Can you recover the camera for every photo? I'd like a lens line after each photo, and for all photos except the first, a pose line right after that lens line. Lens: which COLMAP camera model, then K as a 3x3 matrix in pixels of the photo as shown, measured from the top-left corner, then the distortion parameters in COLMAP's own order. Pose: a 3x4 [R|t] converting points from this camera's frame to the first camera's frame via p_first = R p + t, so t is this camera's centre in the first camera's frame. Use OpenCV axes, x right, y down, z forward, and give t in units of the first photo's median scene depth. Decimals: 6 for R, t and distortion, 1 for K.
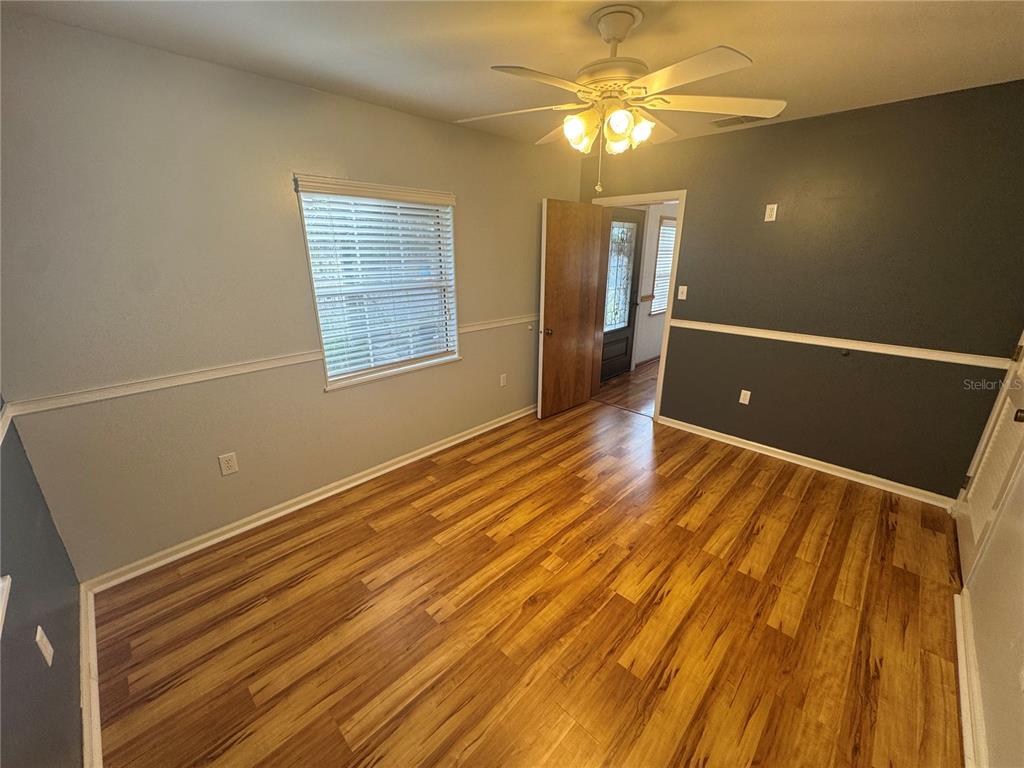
lens RADIAL K [[408.0, 0, 514.9], [0, 408.0, 385.8], [0, 0, 1]] dist [-0.000293, -0.000017]
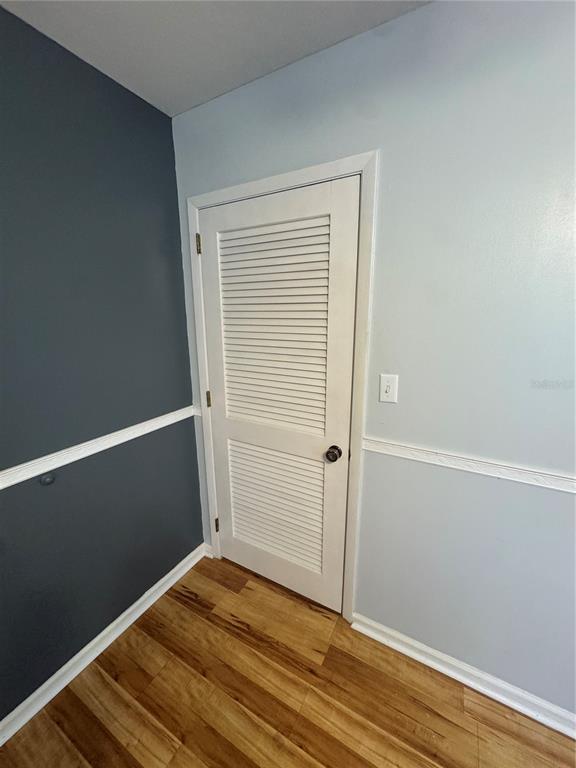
lens RADIAL K [[306.0, 0, 288.8], [0, 306.0, 380.1], [0, 0, 1]] dist [-0.000293, -0.000017]
pose [[-0.257893, -0.215389, 0.941859, 0.432662], [0.309969, 0.904860, 0.291801, -0.265423], [-0.915101, 0.367201, -0.166593, 0.858055]]
